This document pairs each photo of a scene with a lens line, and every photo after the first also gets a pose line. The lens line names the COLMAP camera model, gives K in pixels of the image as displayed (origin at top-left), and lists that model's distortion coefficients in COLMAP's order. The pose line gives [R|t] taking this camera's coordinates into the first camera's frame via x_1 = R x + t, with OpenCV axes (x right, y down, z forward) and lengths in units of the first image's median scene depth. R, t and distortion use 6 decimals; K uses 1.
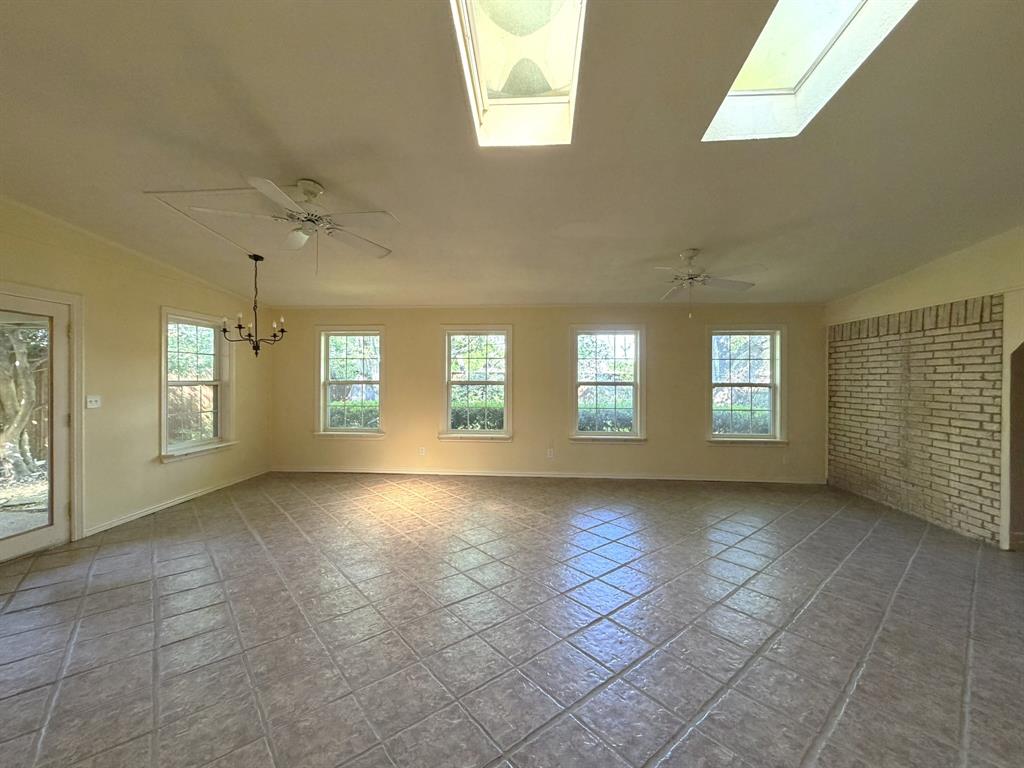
lens RADIAL K [[412.5, 0, 509.5], [0, 412.5, 385.1], [0, 0, 1]] dist [0.001321, 0.000214]
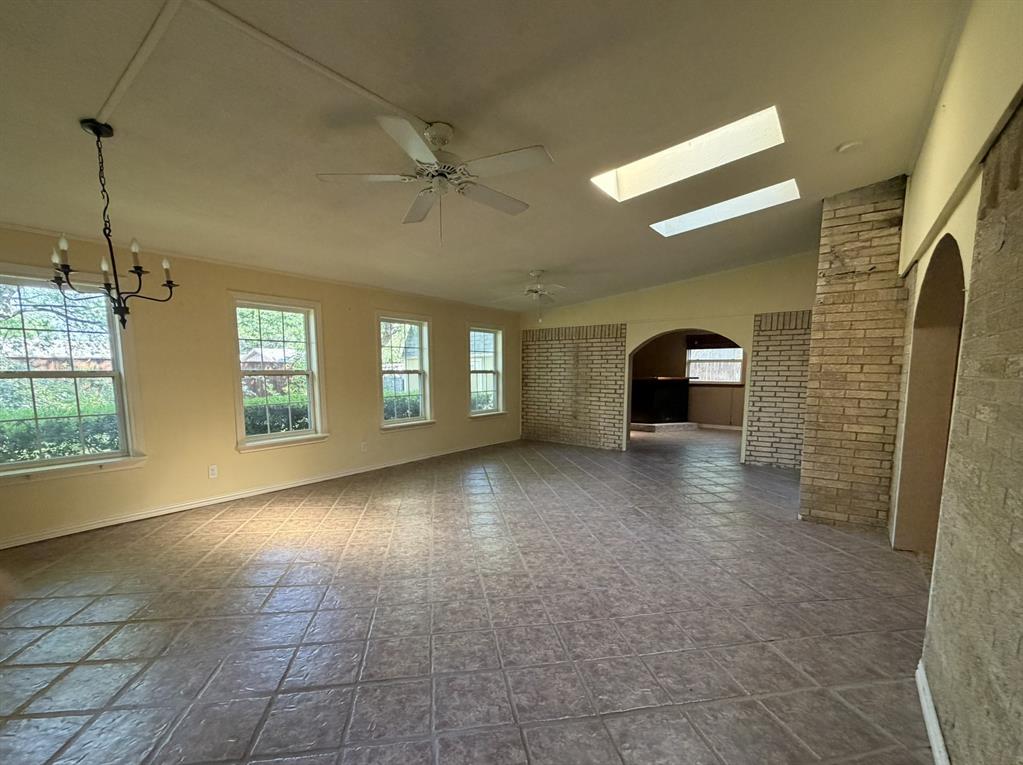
lens RADIAL K [[462.0, 0, 511.9], [0, 462.0, 427.2], [0, 0, 1]] dist [0.016261, -0.000102]
pose [[0.527591, -0.111241, 0.842184, -0.721287], [0.014291, 0.992411, 0.122132, -0.004879], [-0.849378, -0.052400, 0.525177, 0.194461]]
